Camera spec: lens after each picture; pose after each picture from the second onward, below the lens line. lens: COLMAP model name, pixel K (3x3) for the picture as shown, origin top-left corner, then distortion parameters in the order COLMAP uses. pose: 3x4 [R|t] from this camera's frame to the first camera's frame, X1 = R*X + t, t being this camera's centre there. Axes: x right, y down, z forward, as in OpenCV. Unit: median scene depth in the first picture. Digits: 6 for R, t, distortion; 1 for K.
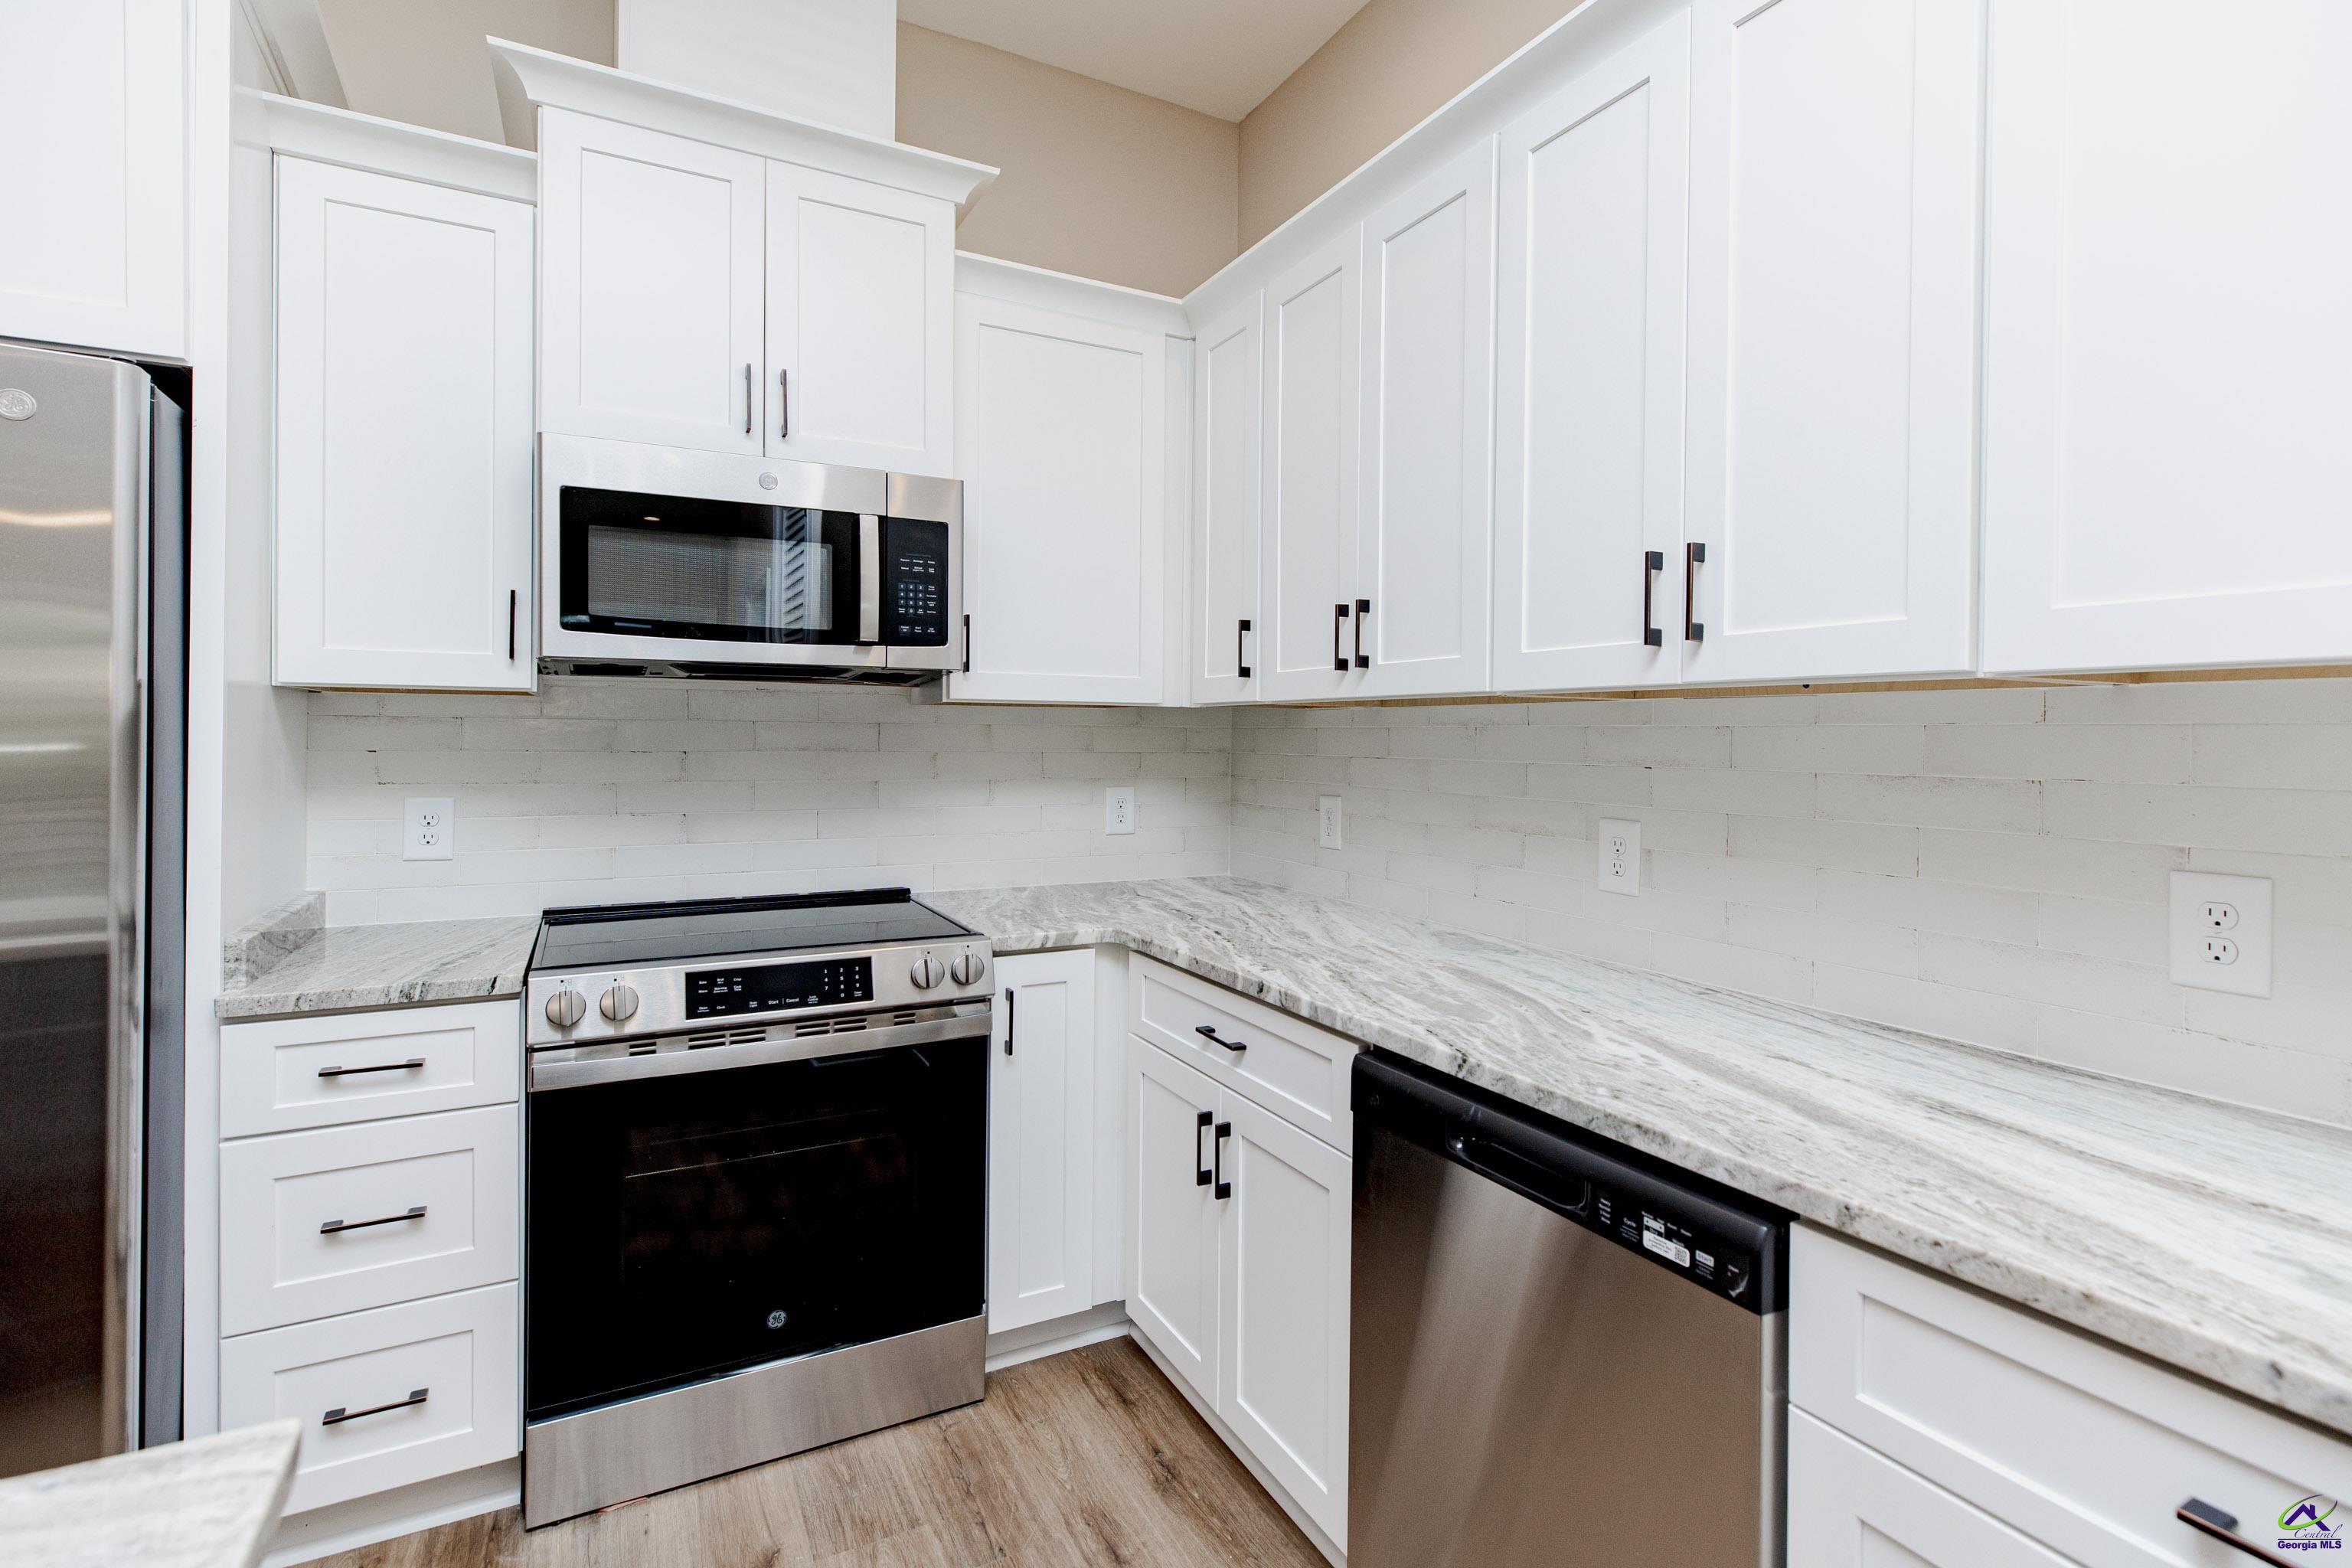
lens RADIAL K [[1064.0, 0, 1225.4], [0, 1064.0, 737.6], [0, 0, 1]] dist [0.001337, 0.000008]
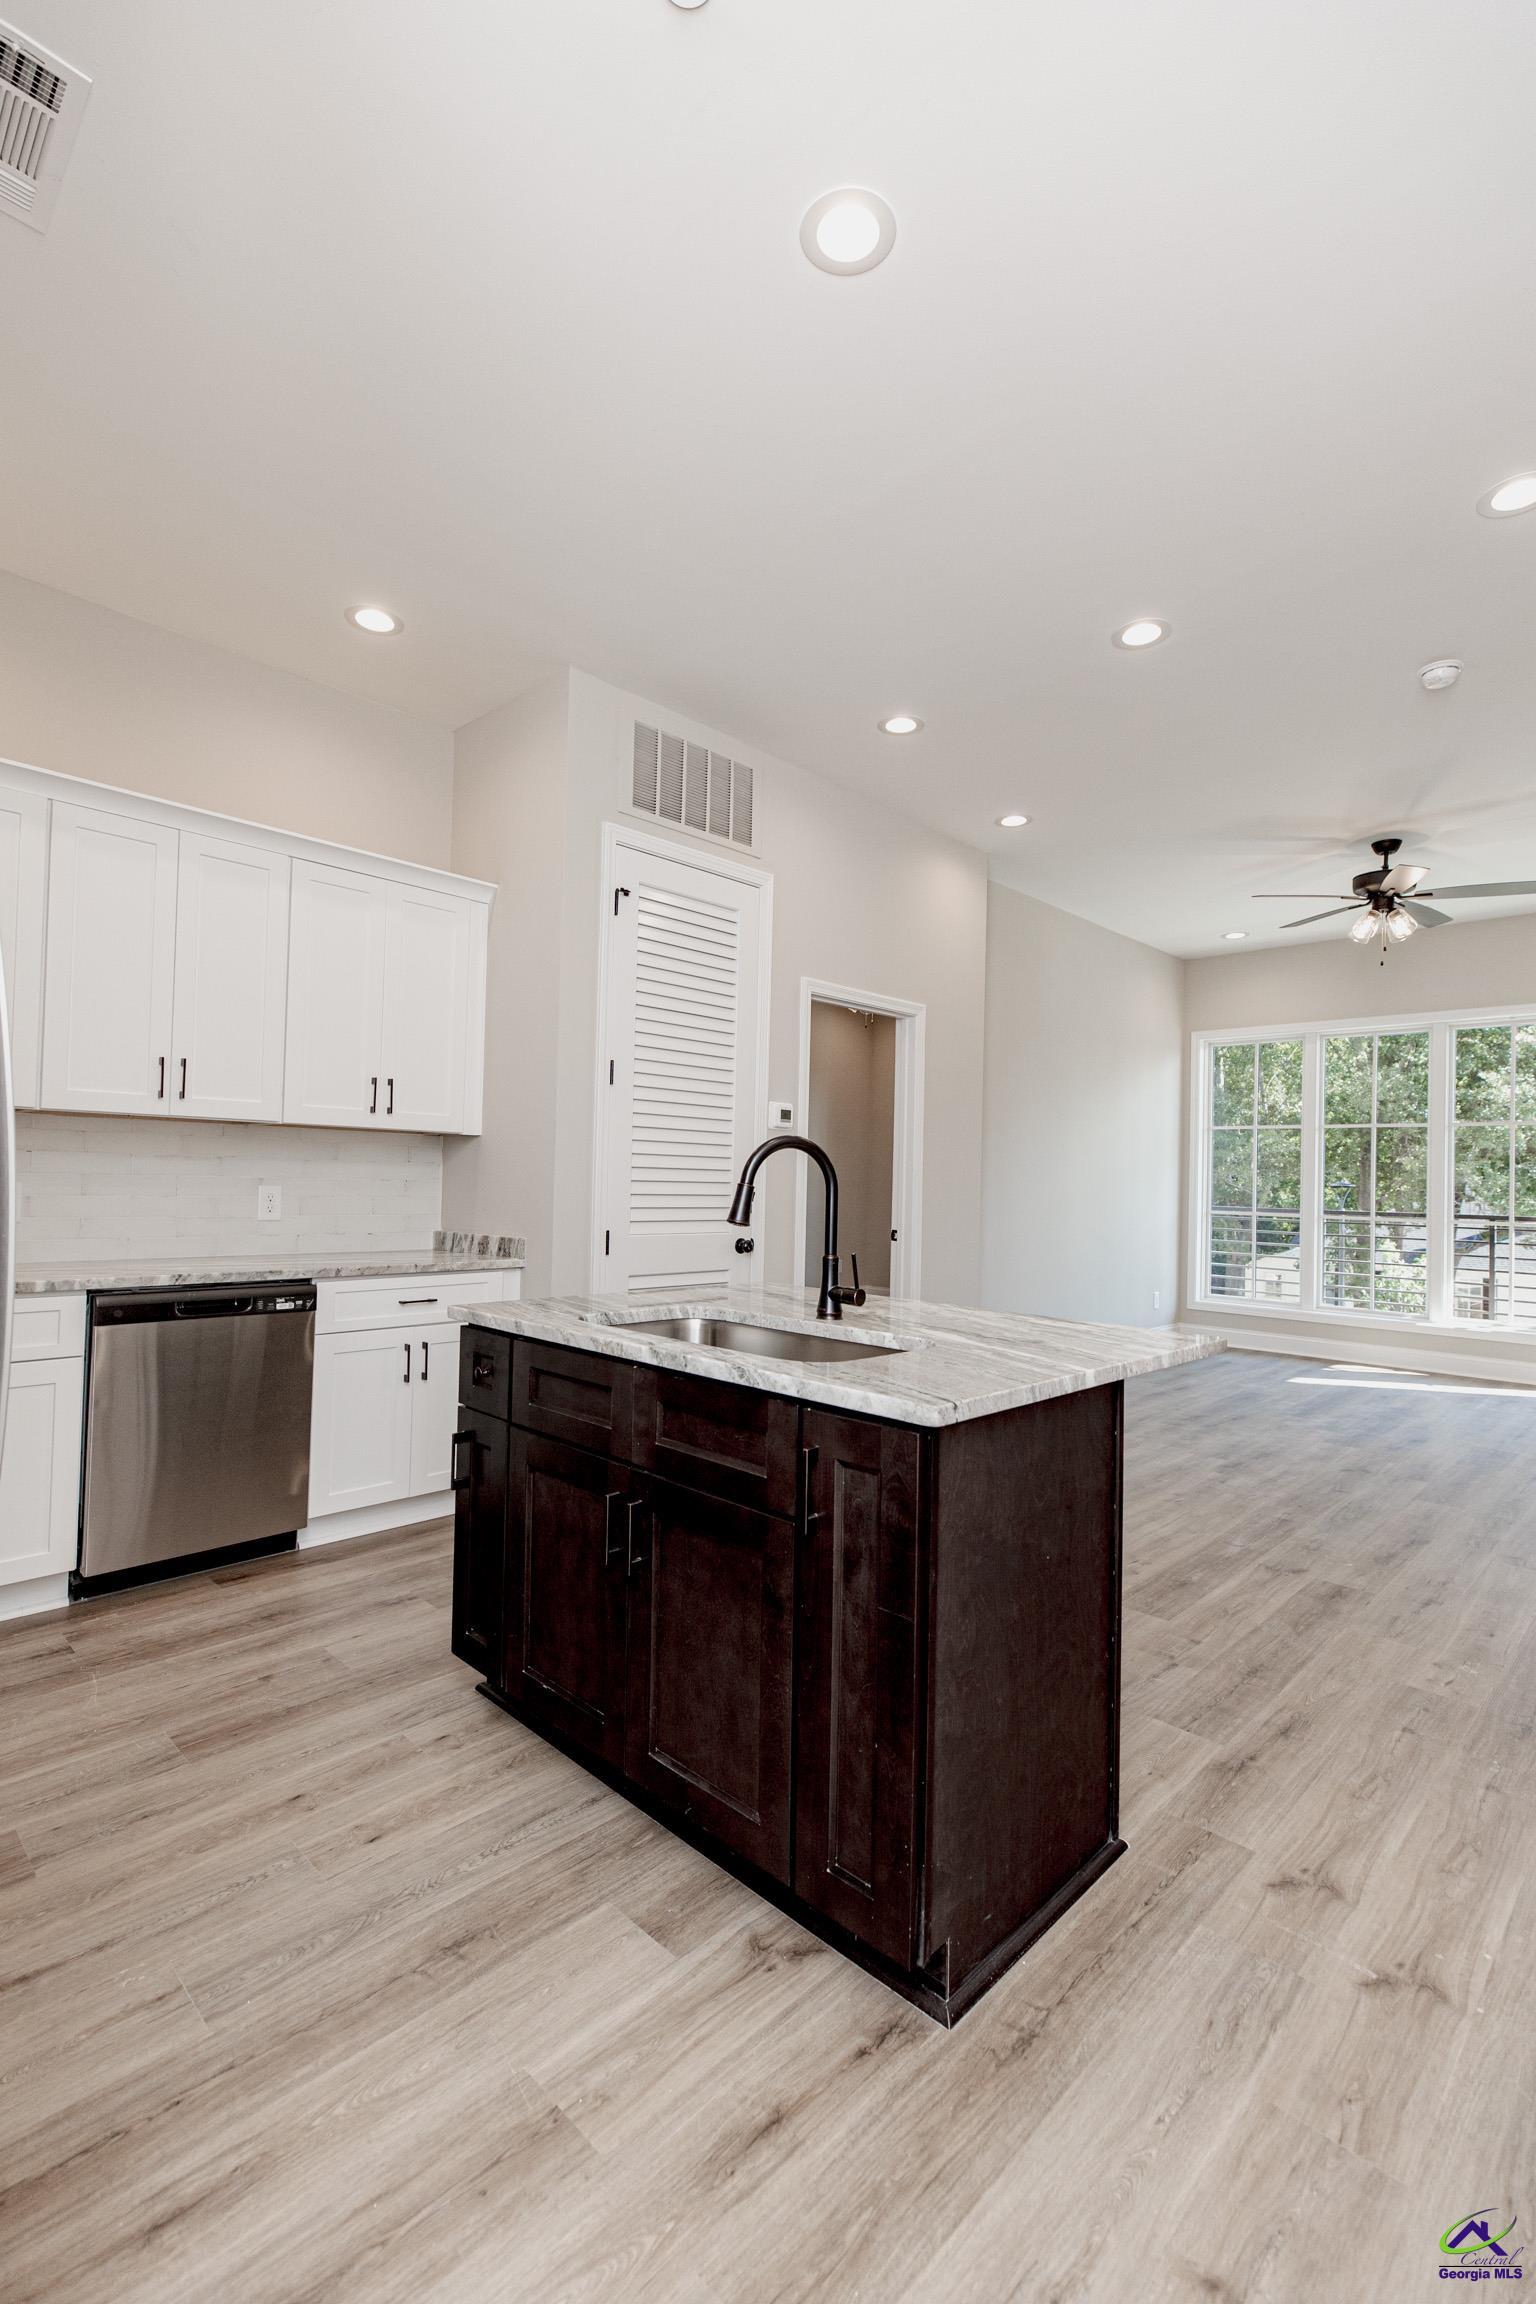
lens RADIAL K [[1029.7, 0, 747.1], [0, 1029.7, 1156.3], [0, 0, 1]] dist [0.002196, 0.000201]
pose [[-0.249299, 0.005870, 0.968409, -1.504405], [-0.025418, 0.999597, -0.012602, 0.025543], [-0.968093, -0.027757, -0.249049, 0.244059]]
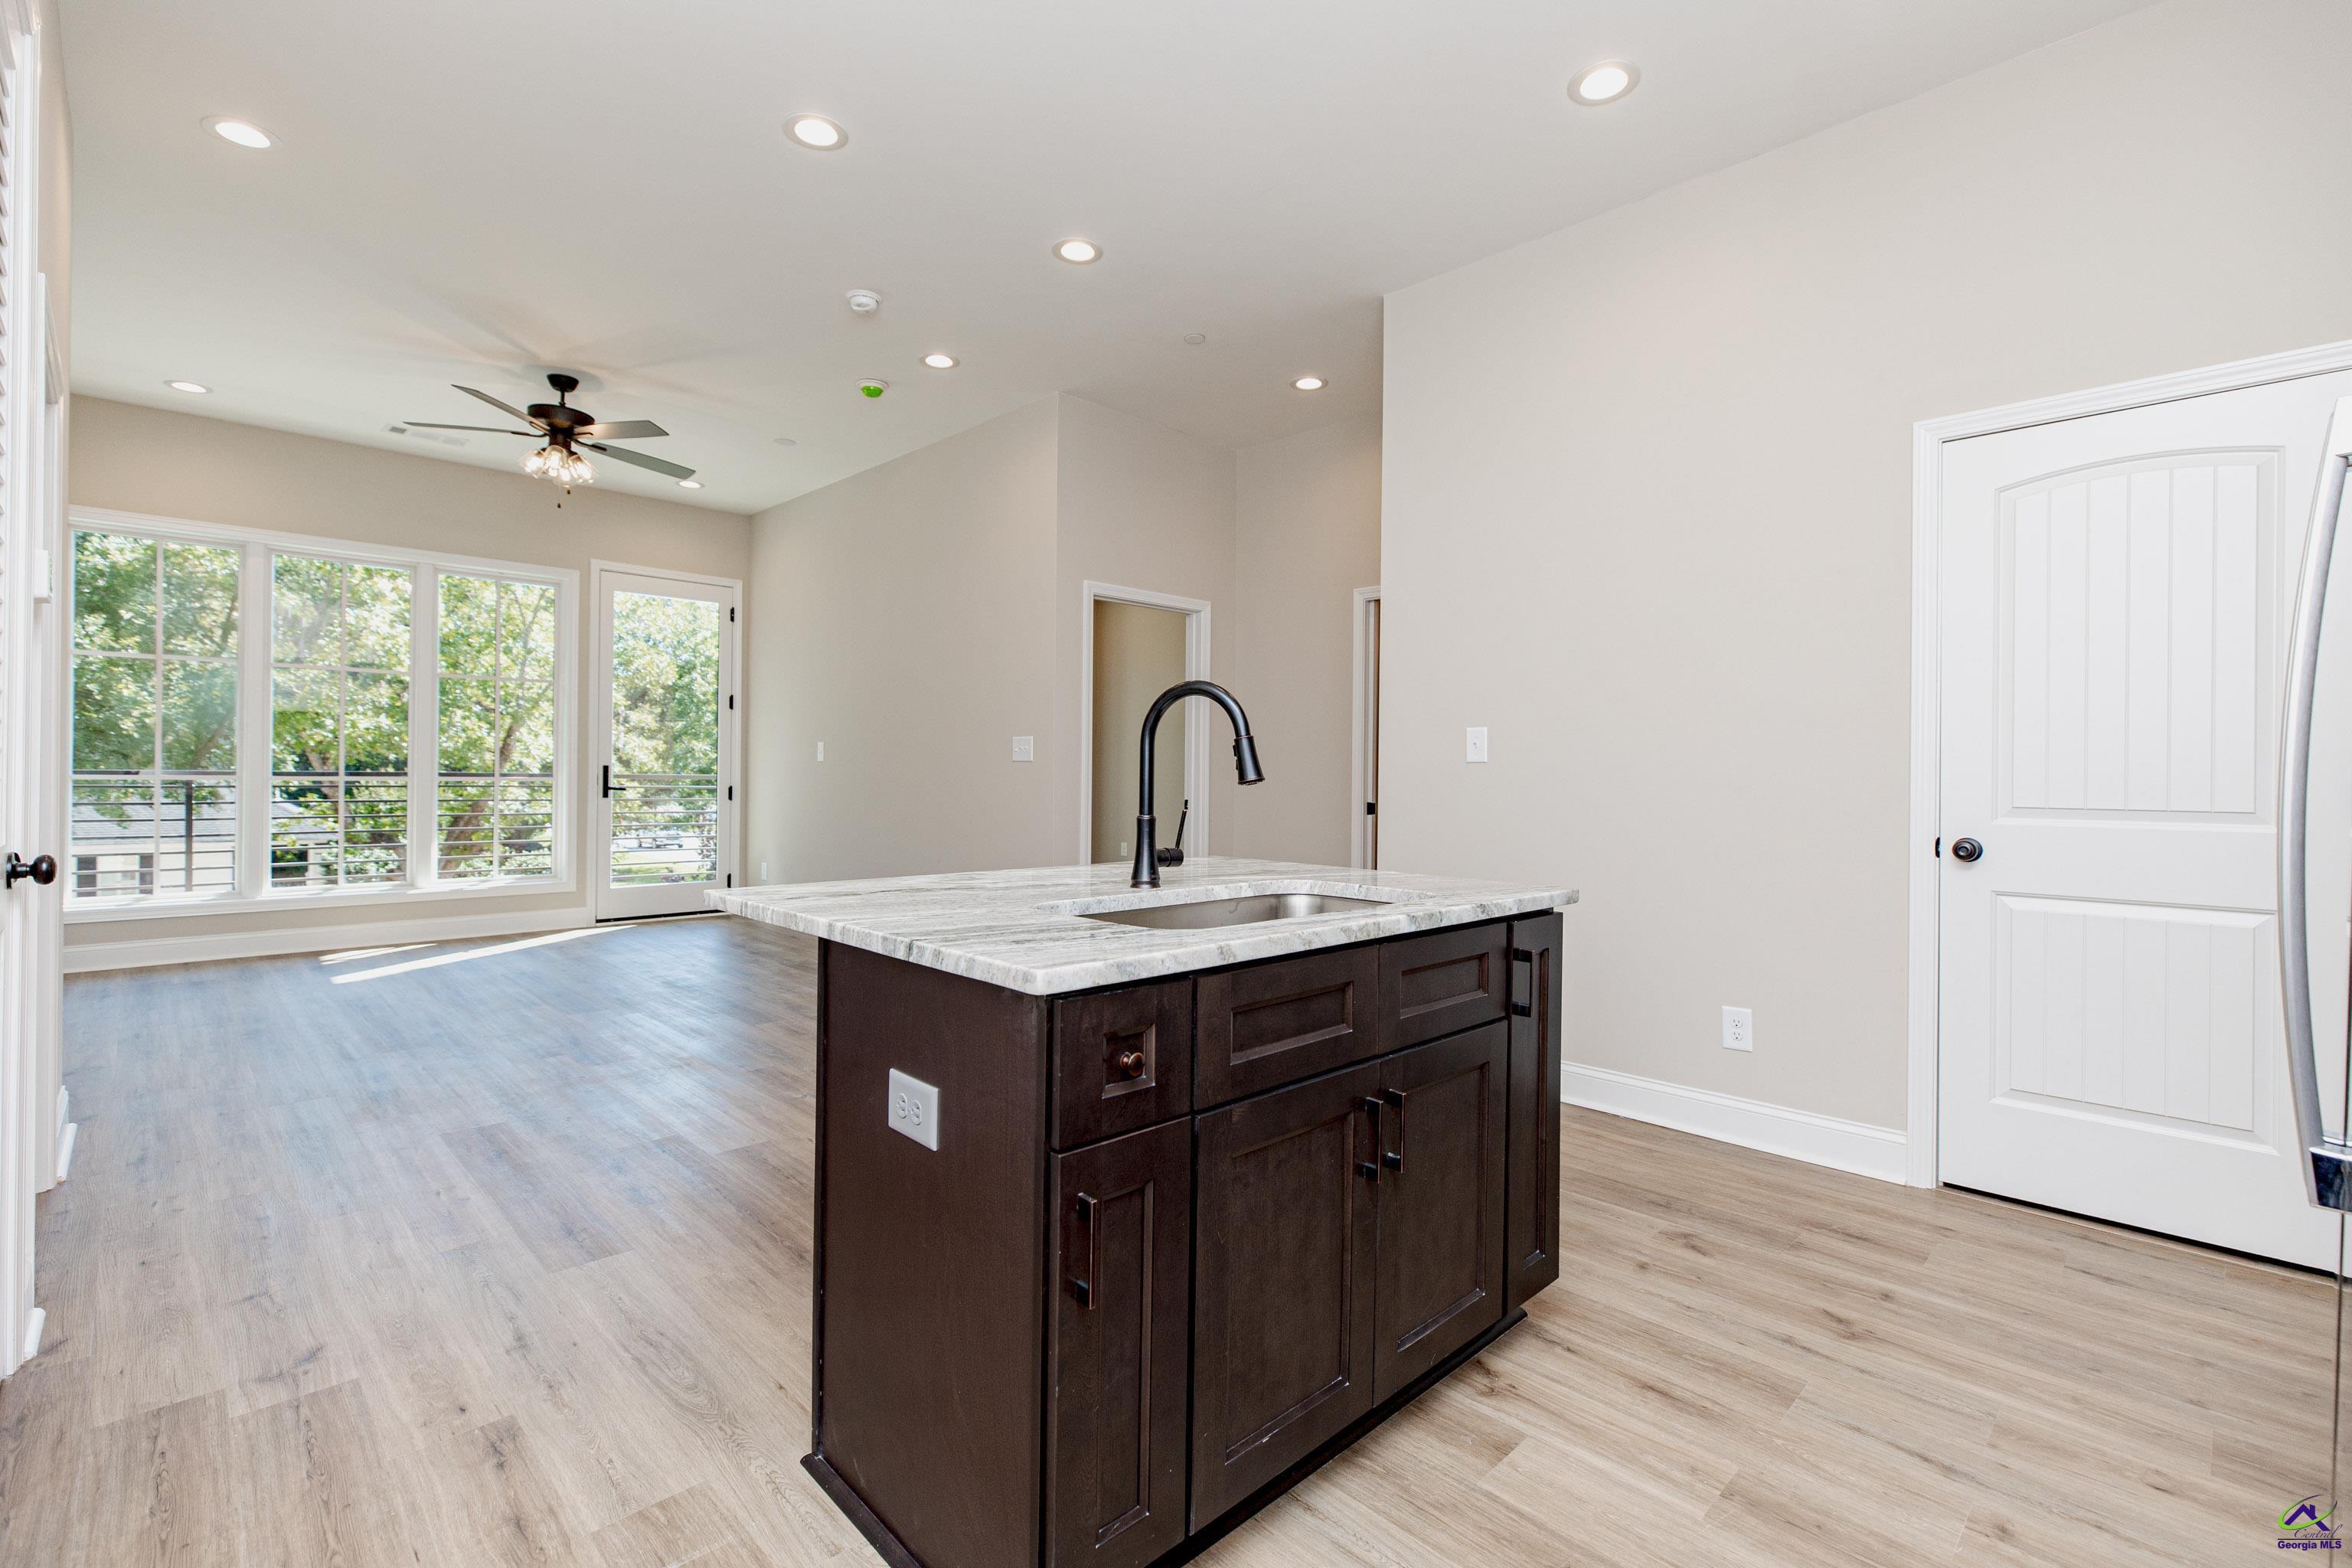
lens RADIAL K [[1051.2, 0, 1178.5], [0, 1051.2, 768.6], [0, 0, 1]] dist [0.002196, 0.000201]
pose [[-0.970567, -0.020150, -0.239987, -0.182429], [-0.020067, 0.999795, -0.002789, 0.074866], [0.239994, 0.002109, -0.970772, 0.888828]]
